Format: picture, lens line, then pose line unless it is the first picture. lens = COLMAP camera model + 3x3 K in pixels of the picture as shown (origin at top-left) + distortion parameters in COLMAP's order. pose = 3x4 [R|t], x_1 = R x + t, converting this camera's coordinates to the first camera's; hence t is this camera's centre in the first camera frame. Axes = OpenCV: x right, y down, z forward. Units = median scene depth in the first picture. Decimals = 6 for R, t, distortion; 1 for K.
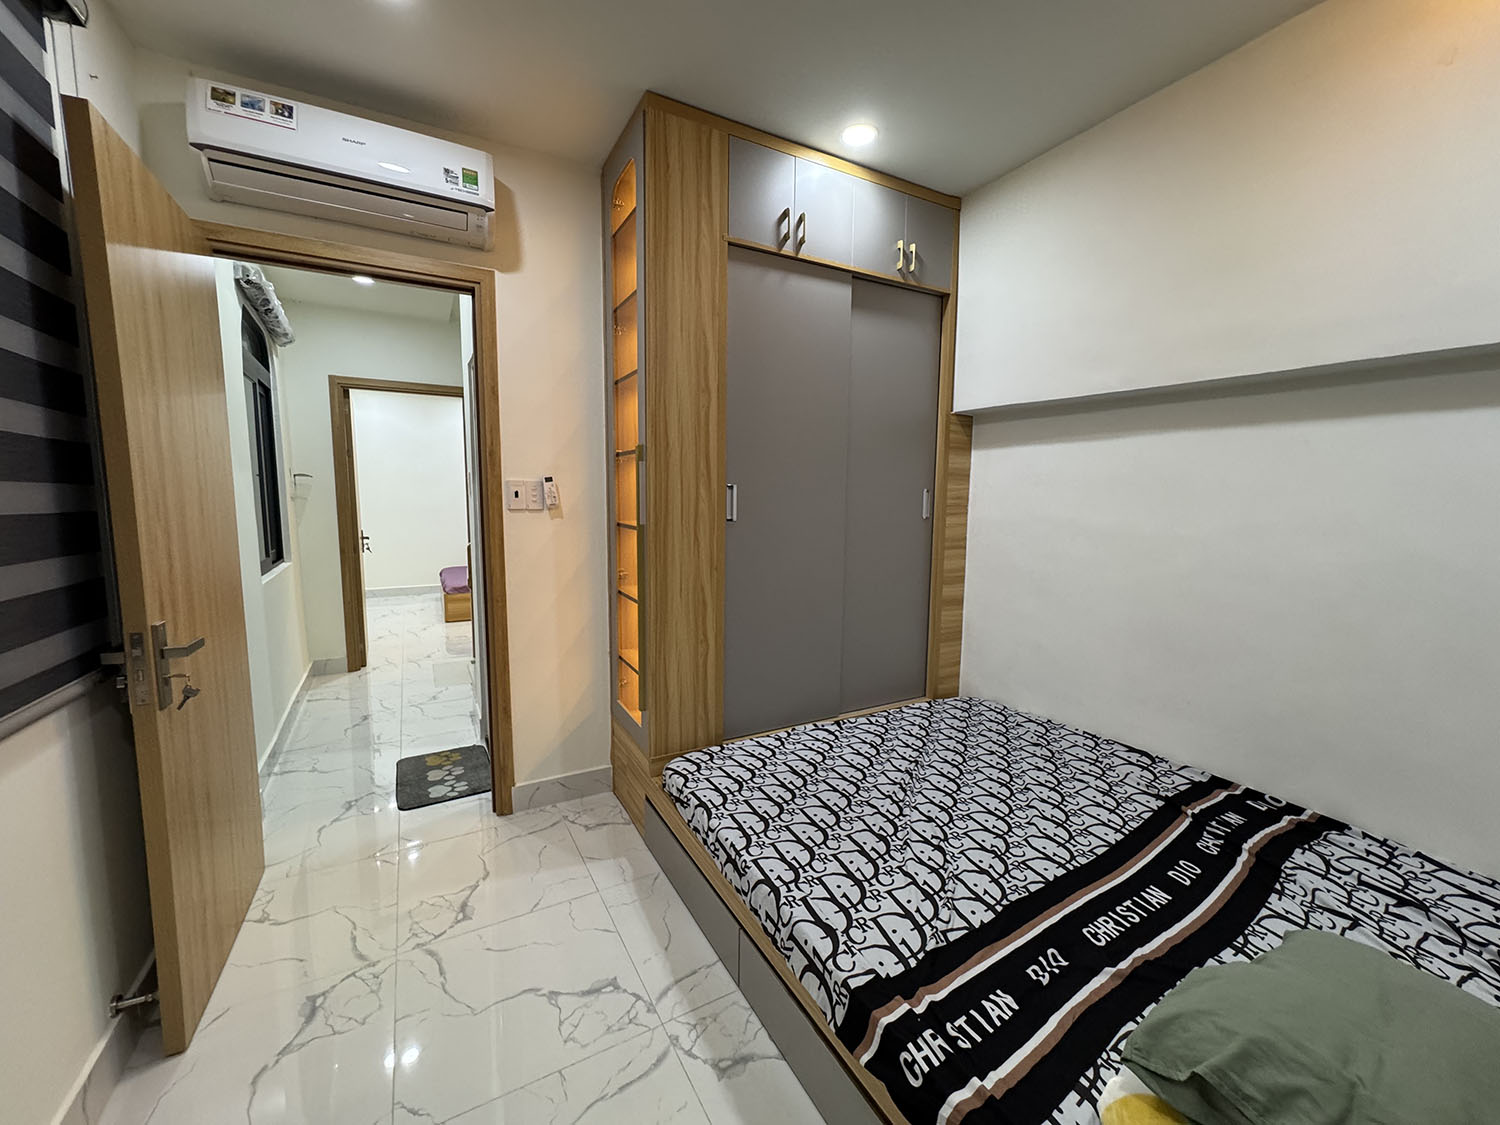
lens RADIAL K [[602.3, 0, 740.8], [0, 602.3, 568.2], [0, 0, 1]] dist [-0.003886, 0.000688]
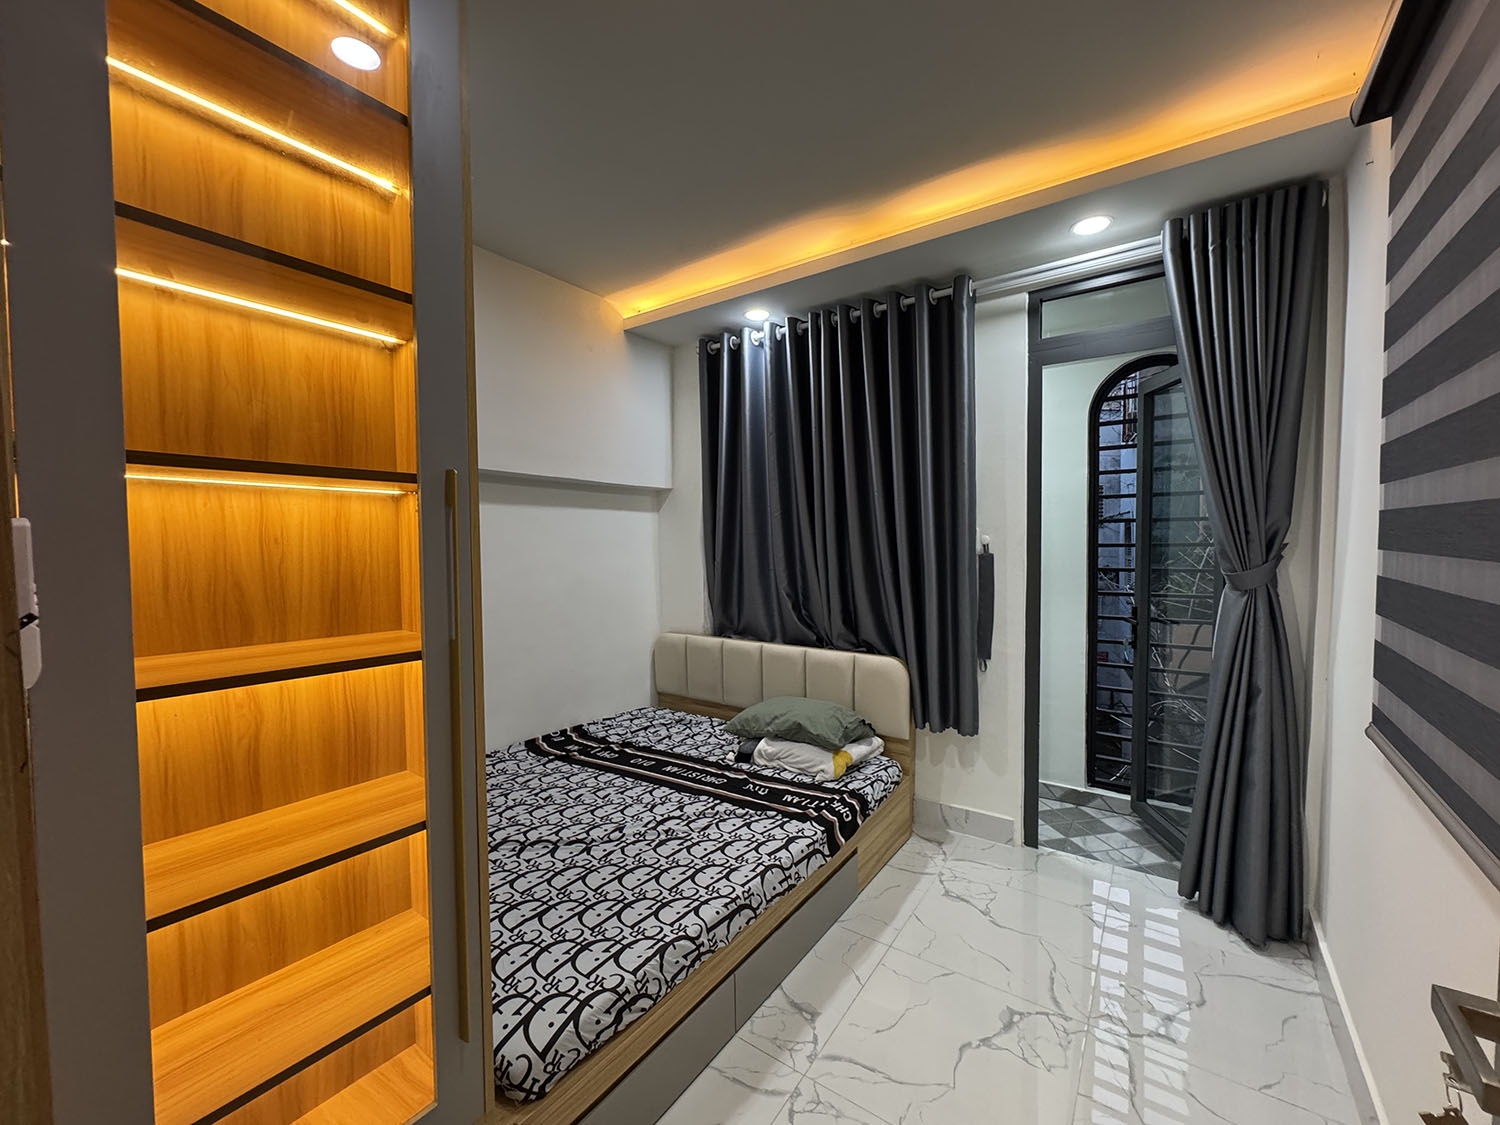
lens RADIAL K [[602.3, 0, 750.8], [0, 602.3, 562.4], [0, 0, 1]] dist [-0.003886, 0.000688]
pose [[-0.446449, -0.040334, 0.893899, -0.932346], [0.110891, 0.988789, 0.099999, -0.212648], [-0.887911, 0.143770, -0.436971, 1.344502]]
